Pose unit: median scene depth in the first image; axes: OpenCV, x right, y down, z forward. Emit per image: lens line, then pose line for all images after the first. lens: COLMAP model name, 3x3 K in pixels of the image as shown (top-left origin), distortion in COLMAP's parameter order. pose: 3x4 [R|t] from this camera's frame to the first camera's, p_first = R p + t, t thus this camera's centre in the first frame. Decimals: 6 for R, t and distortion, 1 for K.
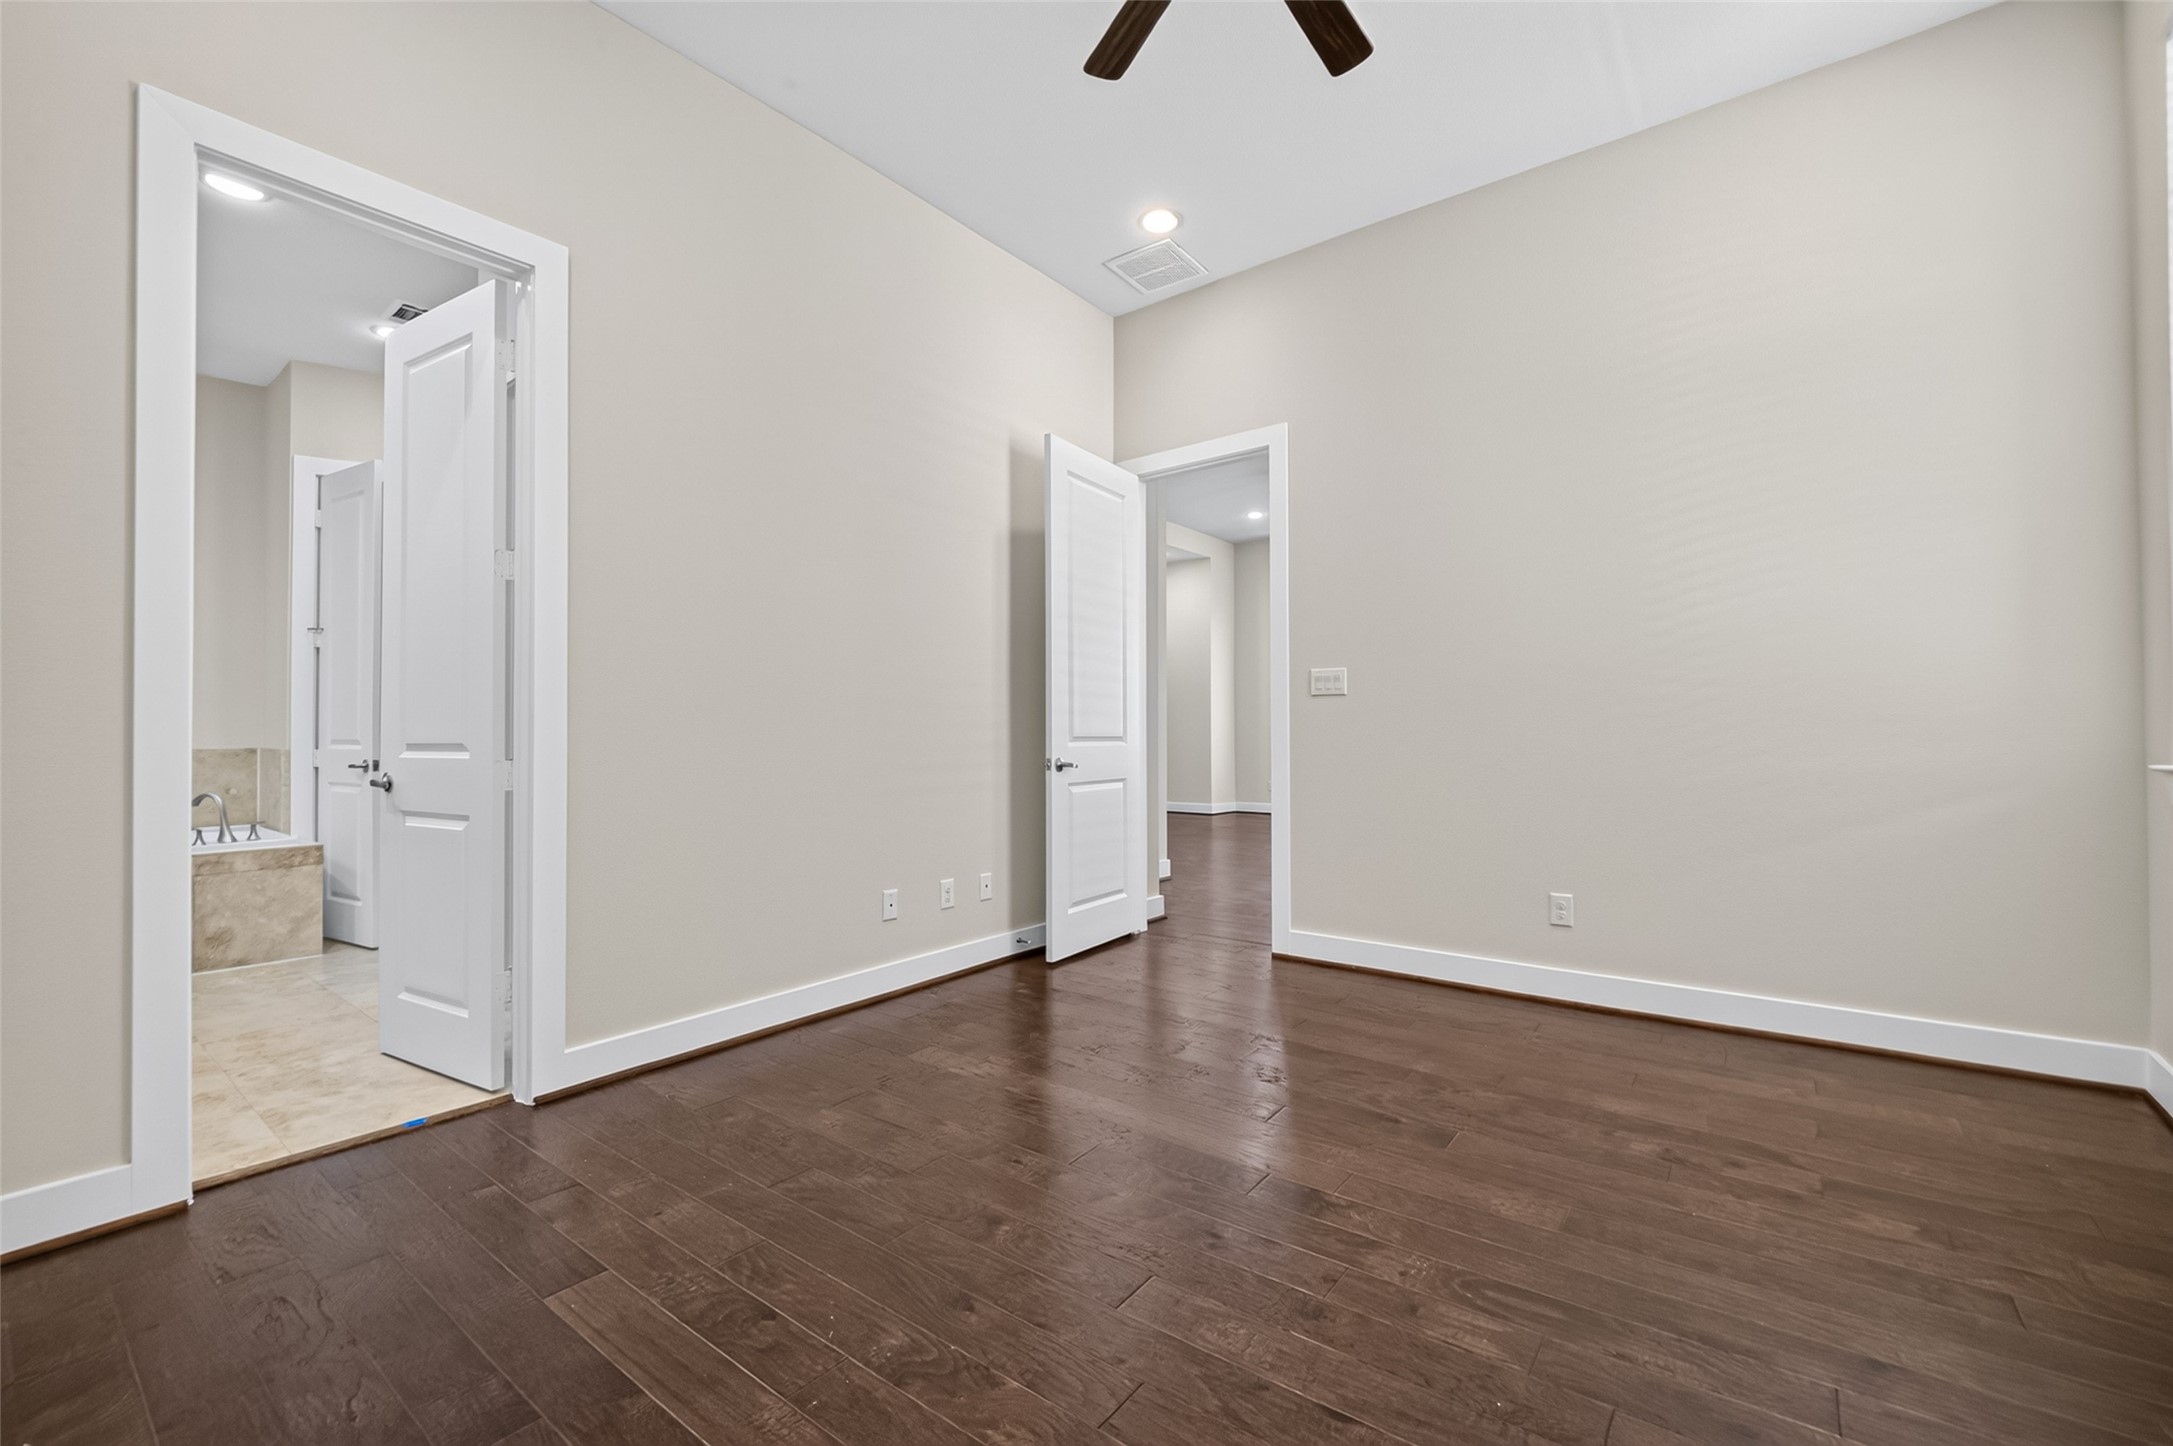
lens RADIAL K [[895.6, 0, 1085.9], [0, 895.6, 714.4], [0, 0, 1]] dist [-0.013465, -0.000254]
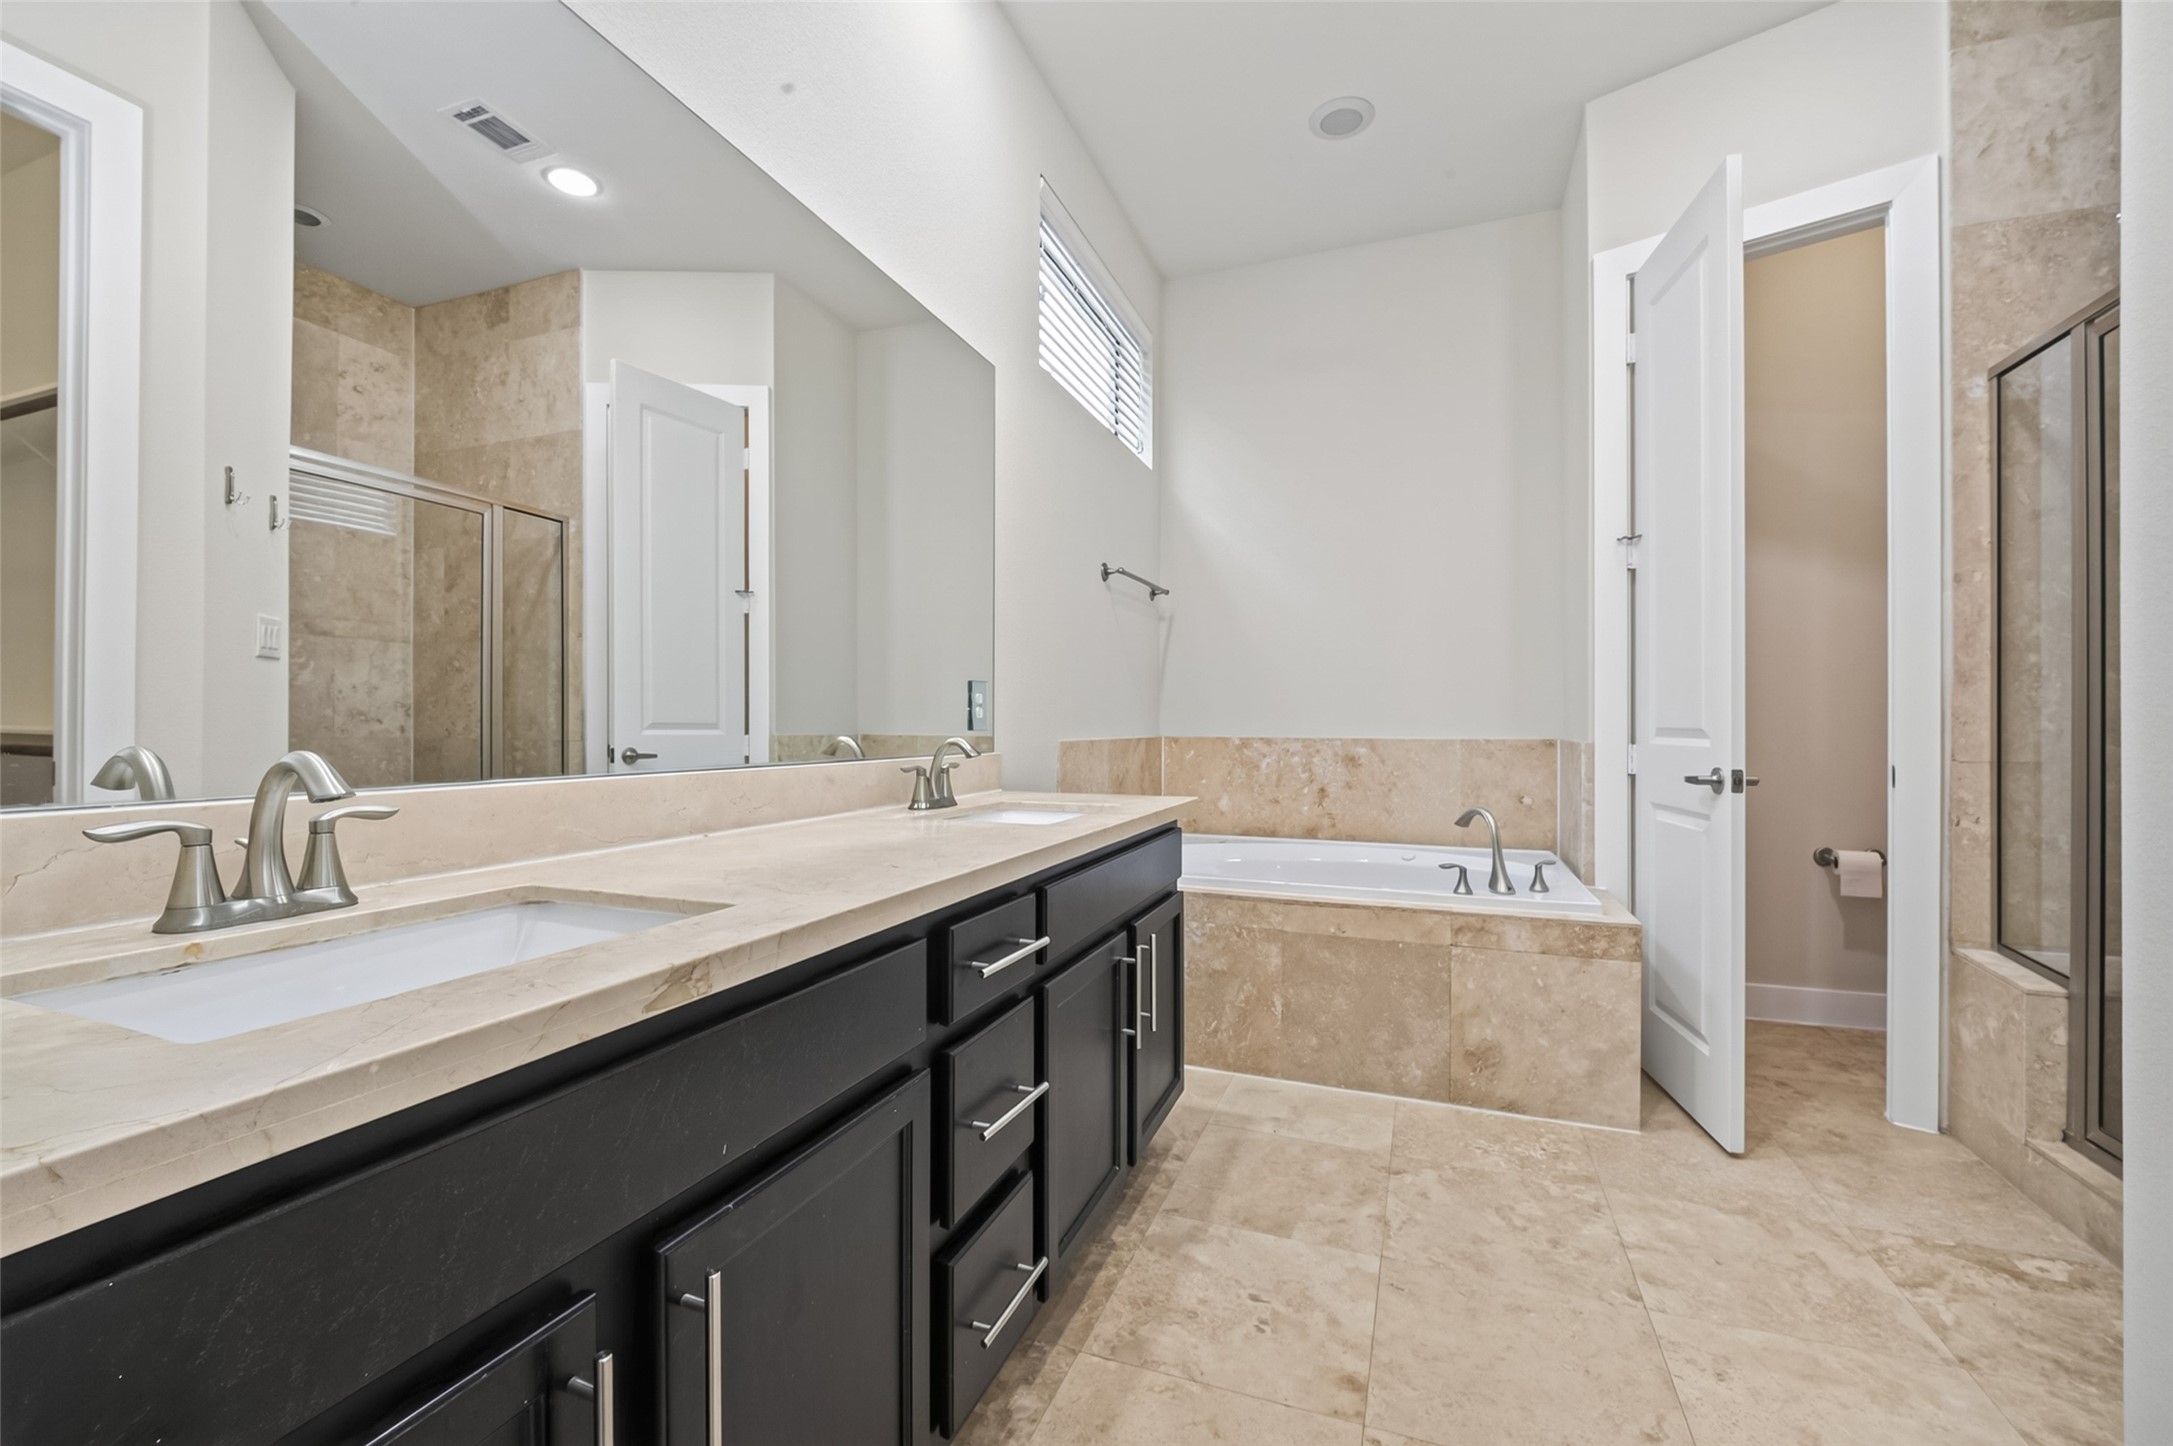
lens RADIAL K [[895.6, 0, 1085.9], [0, 895.6, 714.4], [0, 0, 1]] dist [-0.013465, -0.000254]
pose [[0.292150, 0.000069, -0.956372, -0.453875], [0.008077, 0.999964, 0.002539, 0.016831], [0.956338, -0.008467, 0.292139, 0.533569]]
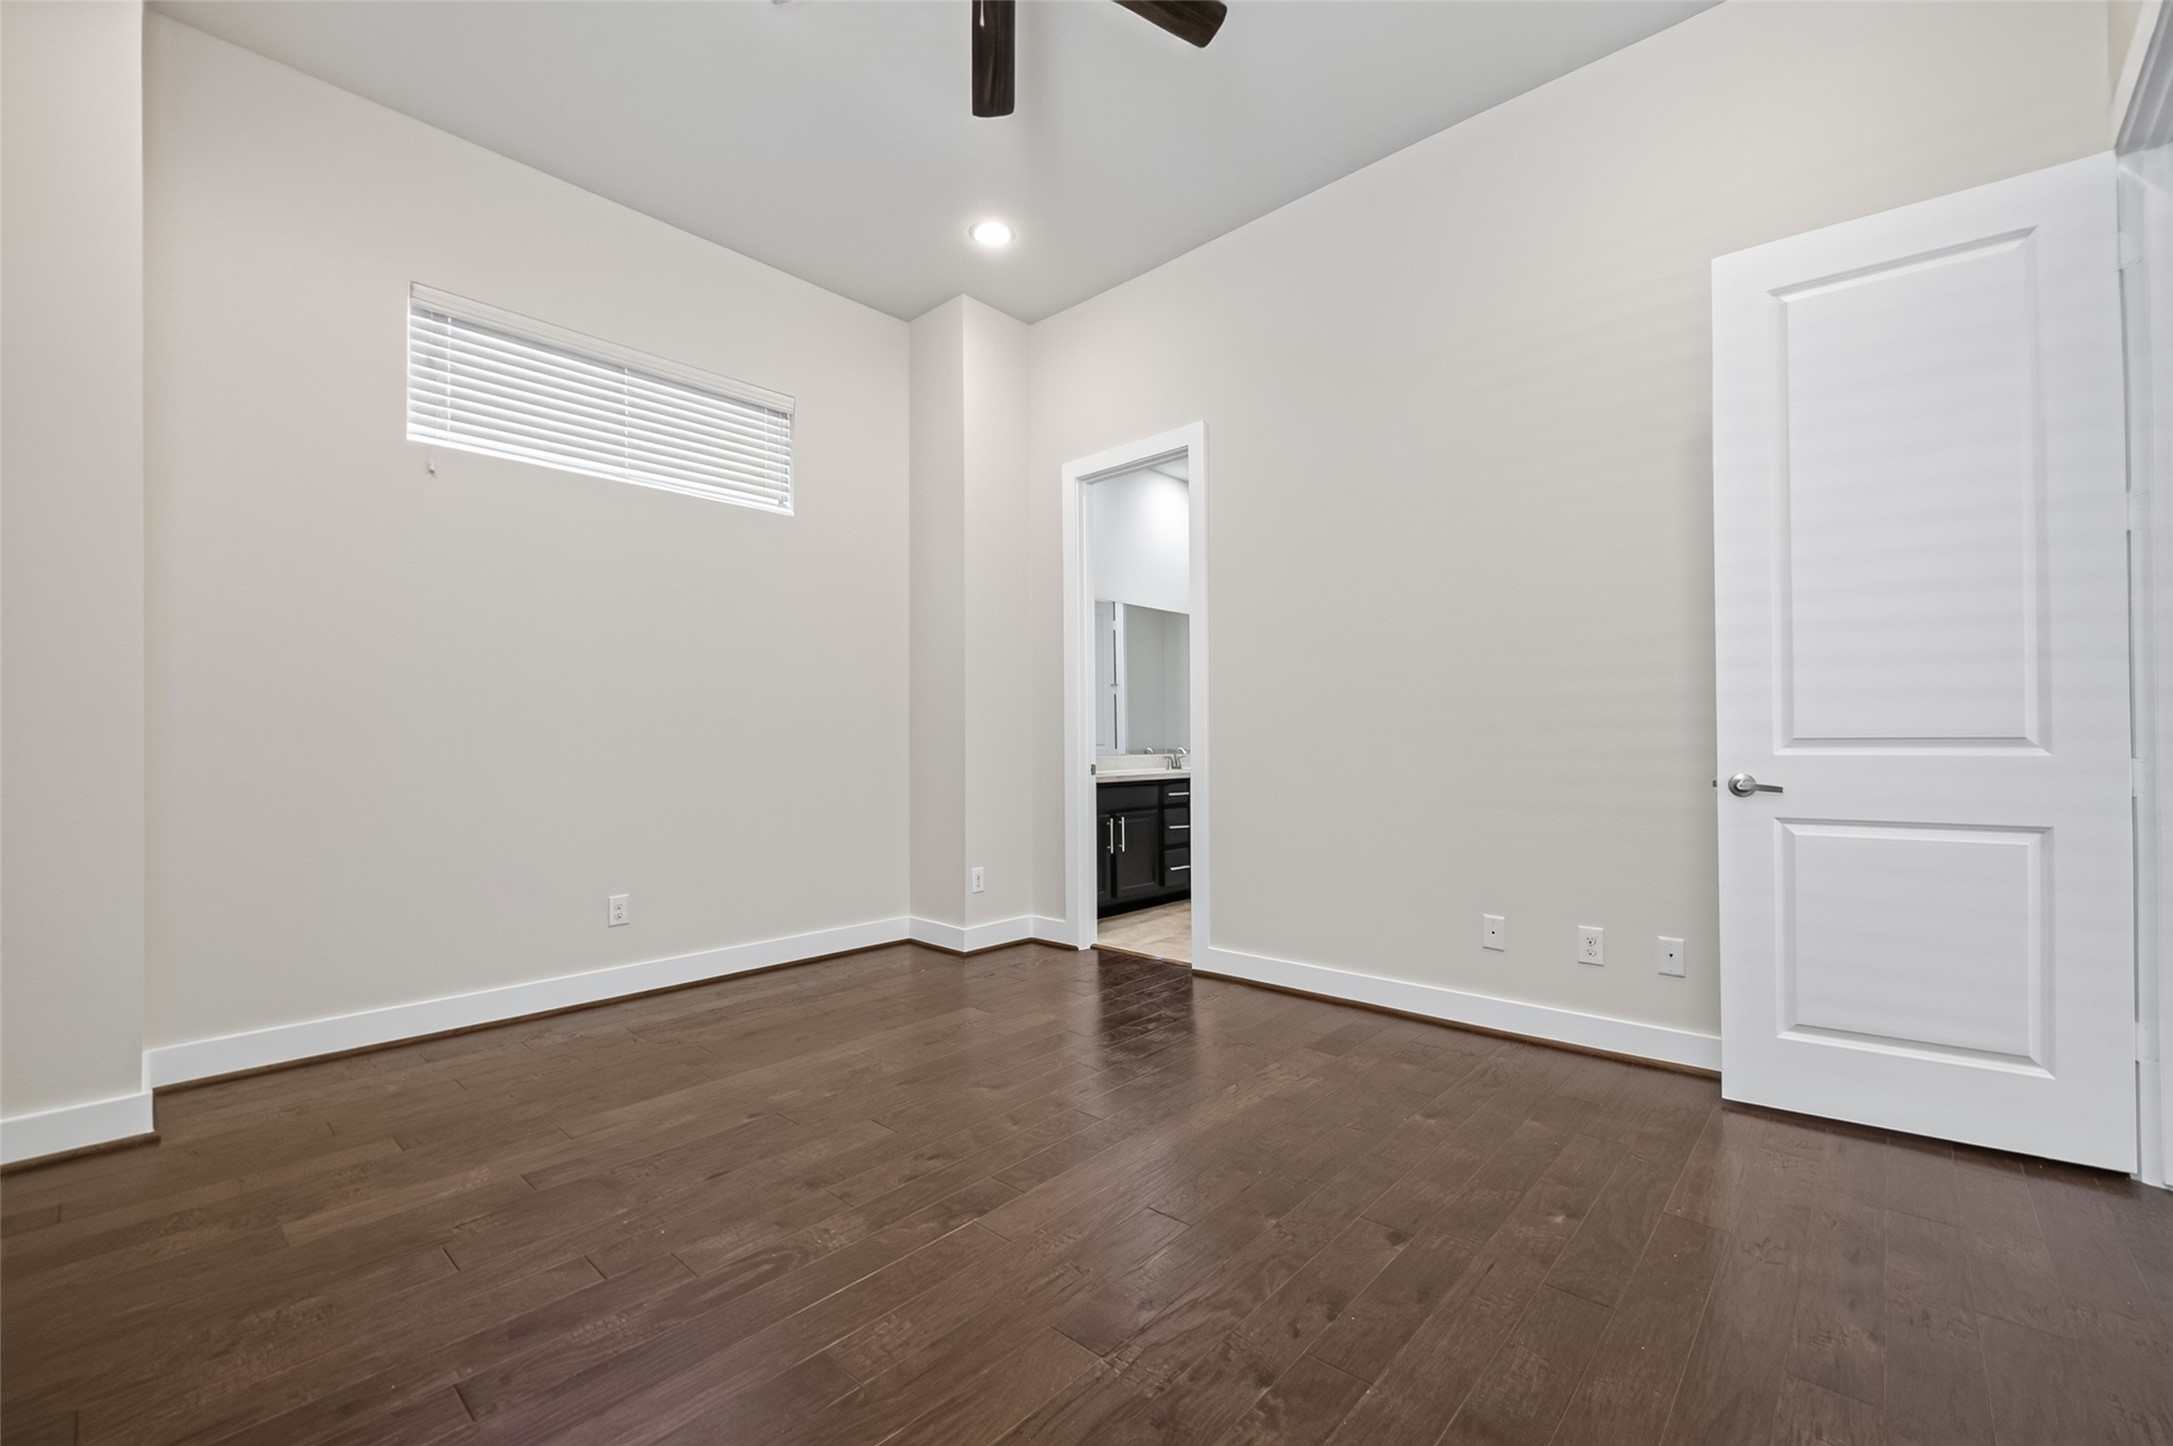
lens RADIAL K [[895.6, 0, 1085.9], [0, 895.6, 714.4], [0, 0, 1]] dist [-0.013465, -0.000254]
pose [[-0.085442, -0.027632, -0.995960, 0.575960], [0.020212, 0.999362, -0.029460, 0.016006], [0.996138, -0.022647, -0.084829, 0.573554]]
